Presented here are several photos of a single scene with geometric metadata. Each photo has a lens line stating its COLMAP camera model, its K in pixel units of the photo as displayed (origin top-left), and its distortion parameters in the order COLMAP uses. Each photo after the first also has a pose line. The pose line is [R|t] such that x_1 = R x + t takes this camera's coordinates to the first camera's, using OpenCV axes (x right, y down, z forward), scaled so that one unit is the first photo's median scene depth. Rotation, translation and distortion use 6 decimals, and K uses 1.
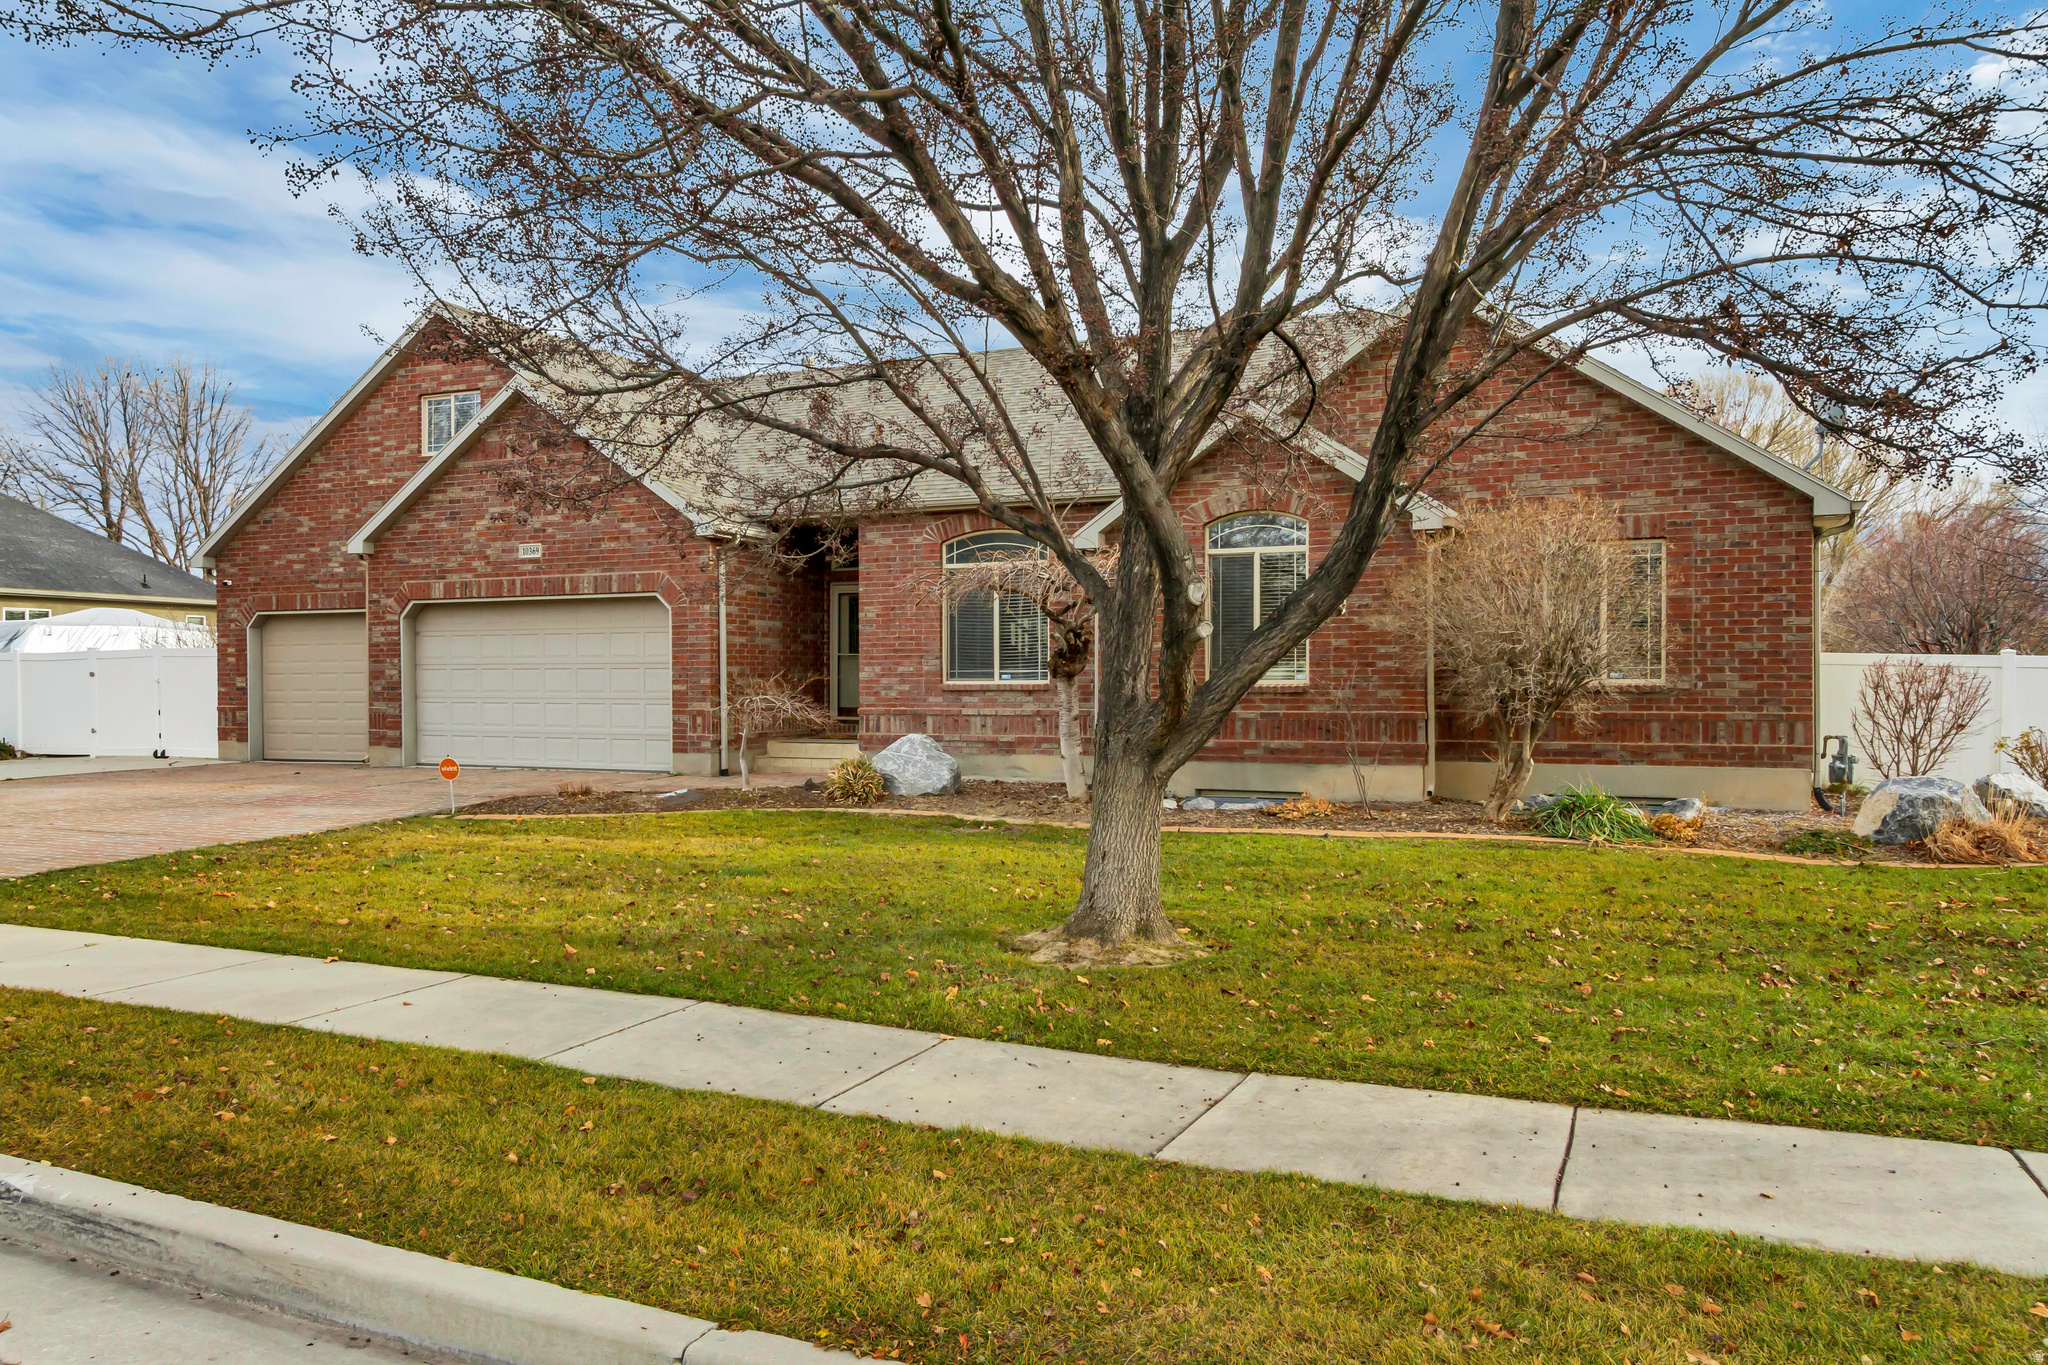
lens RADIAL K [[1378.8, 0, 1010.5], [0, 1378.8, 682.2], [0, 0, 1]] dist [-0.001194, 0.000735]
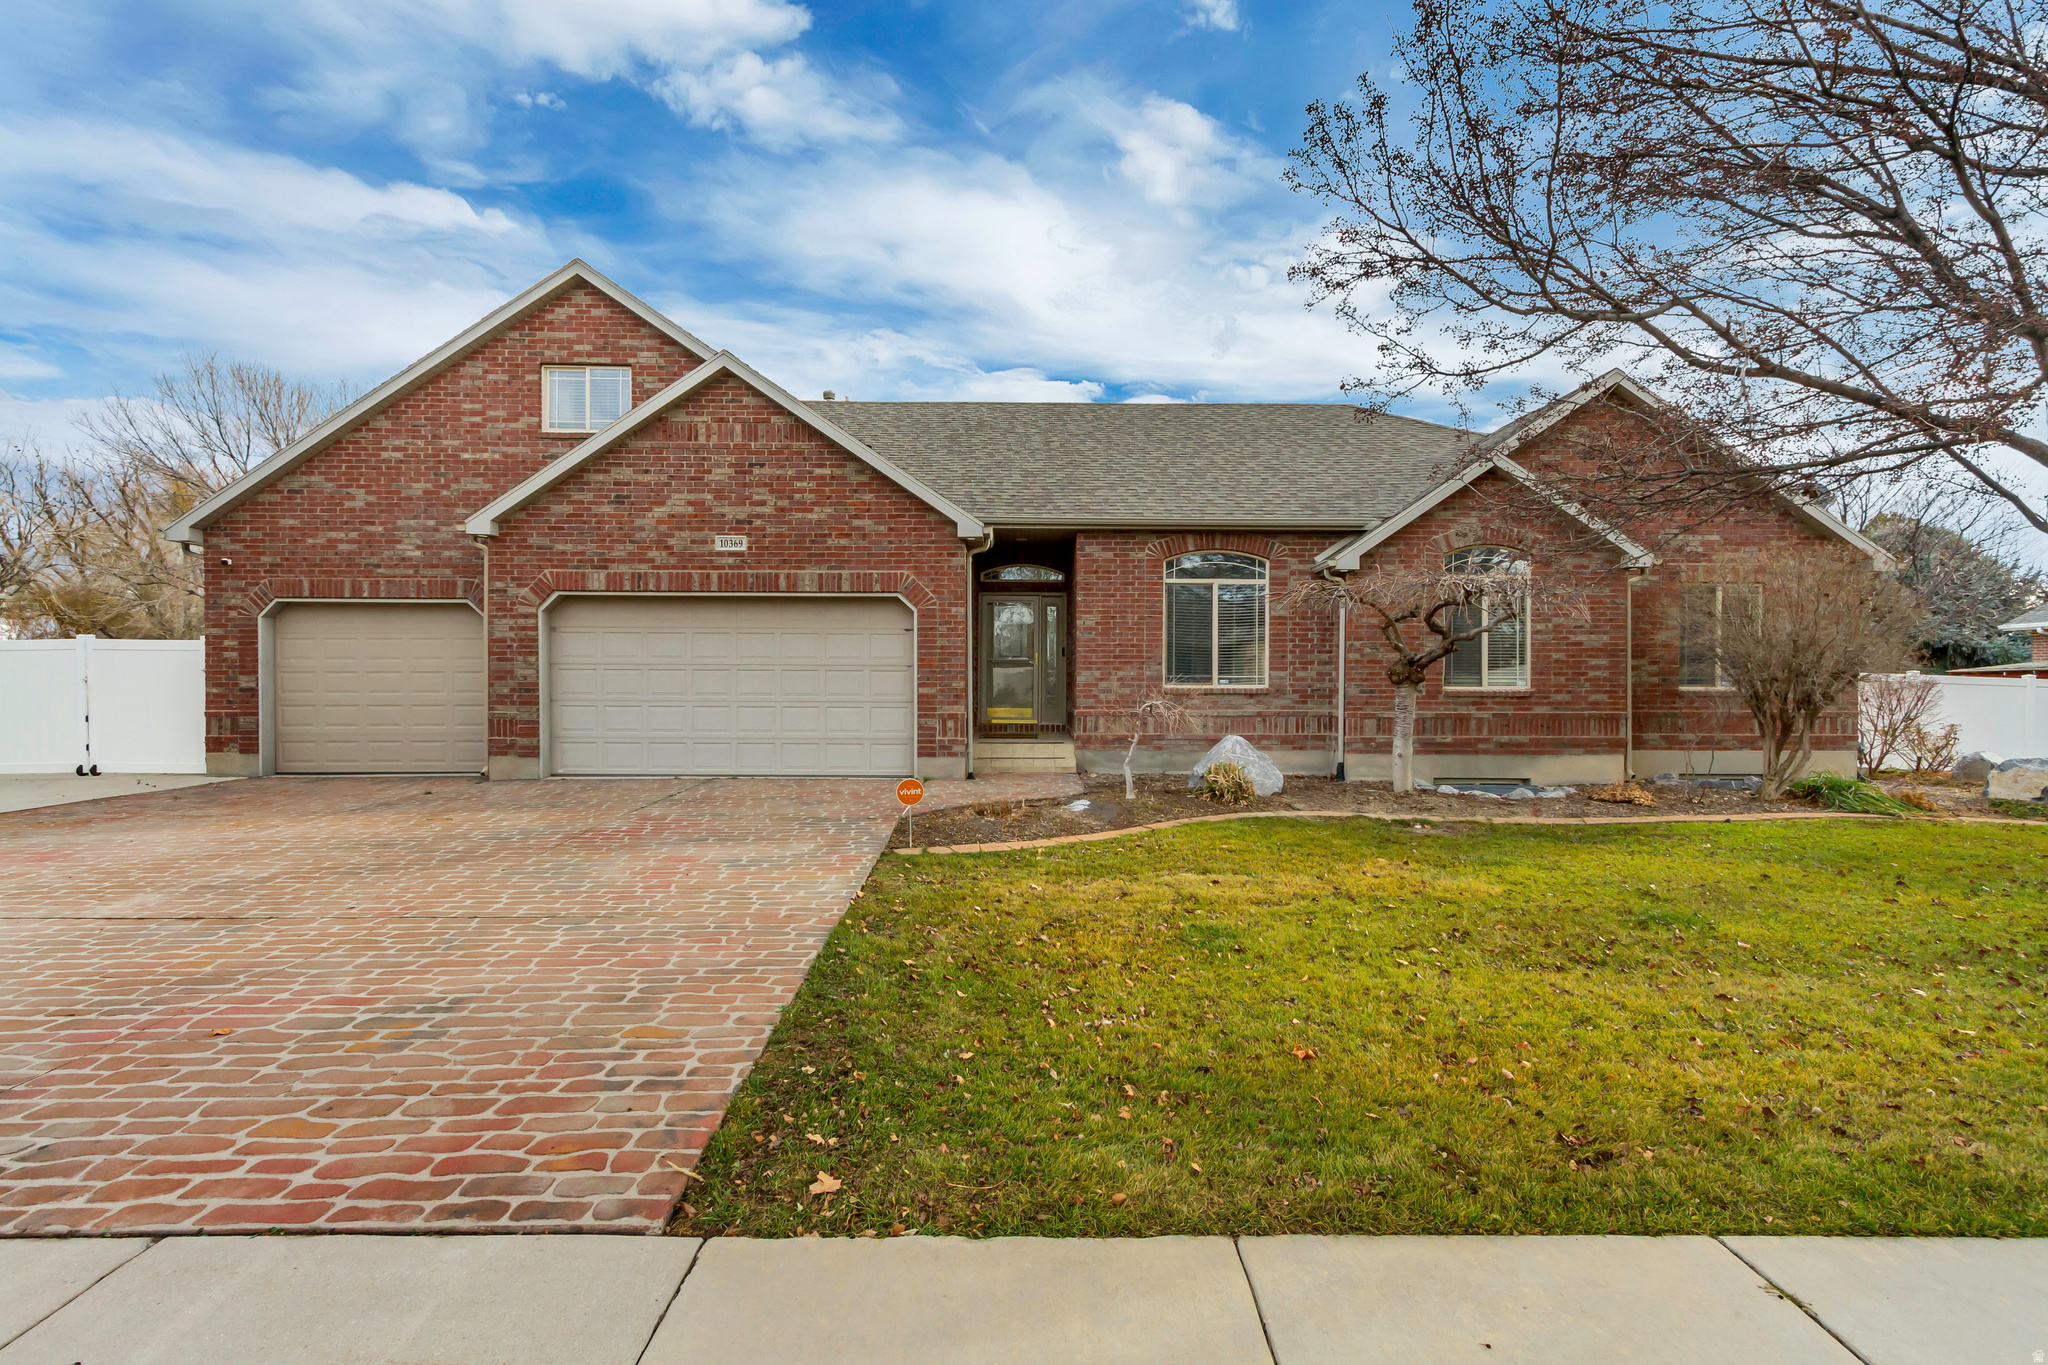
lens RADIAL K [[941.9, 0, 1009.8], [0, 941.9, 683.1], [0, 0, 1]] dist [0.003767, 0.001026]
pose [[0.912389, 0.004254, 0.409302, -0.438060], [-0.004772, 0.999989, 0.000244, -0.001850], [-0.409296, -0.002176, 0.912399, 0.343106]]
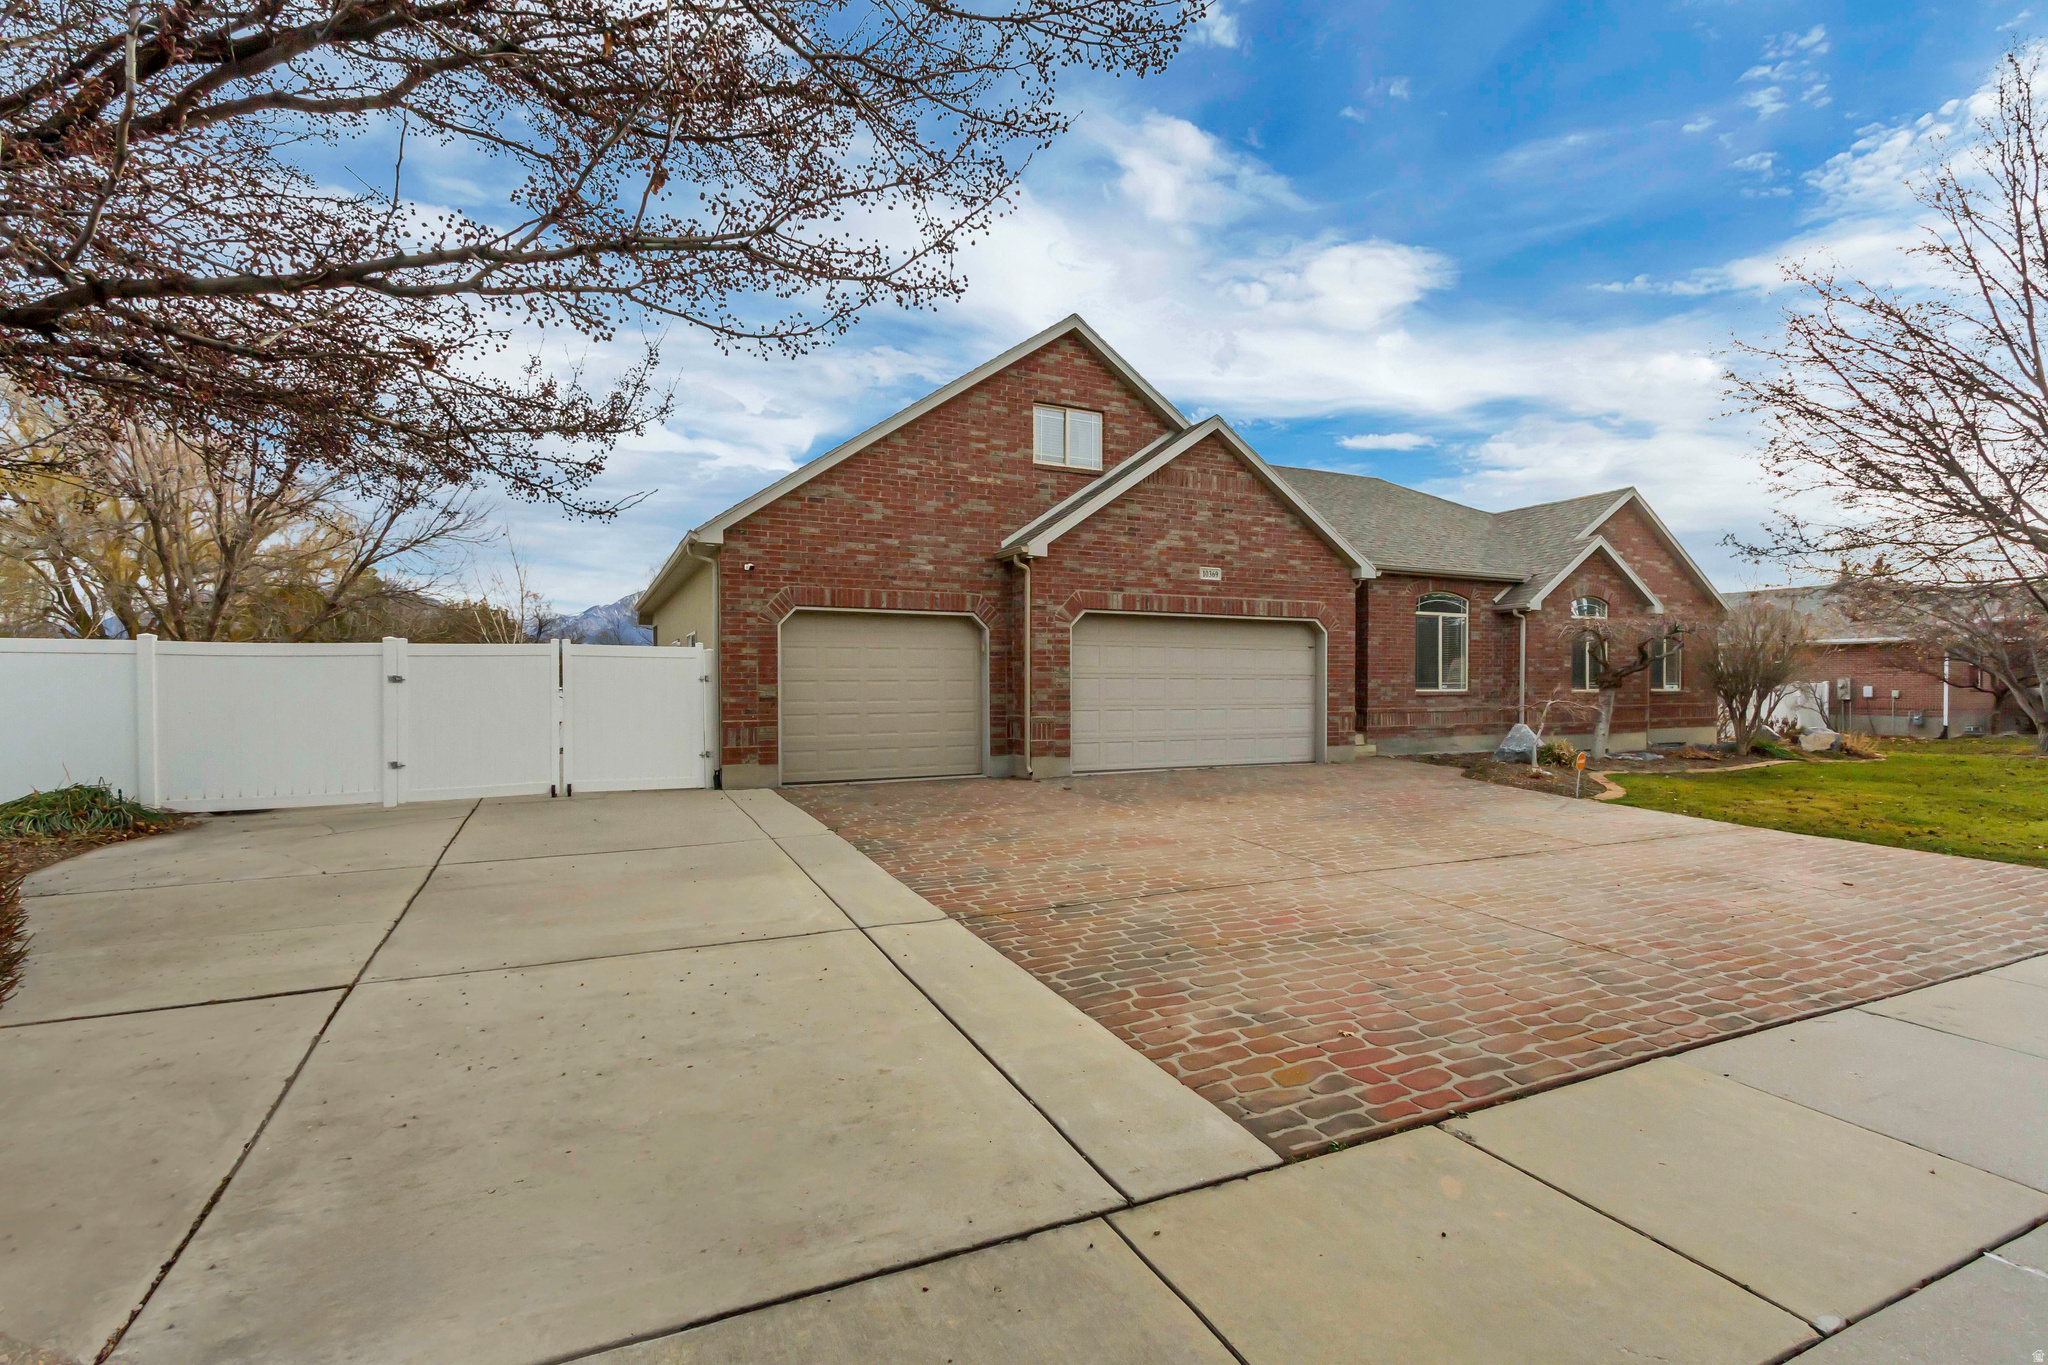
lens RADIAL K [[941.9, 0, 980.1], [0, 941.9, 680.7], [0, 0, 1]] dist [0.003767, 0.001026]
pose [[0.661797, 0.004910, 0.749667, -1.051078], [-0.001471, 0.999985, -0.005251, -0.003823], [-0.749681, 0.002372, 0.661795, 0.634808]]
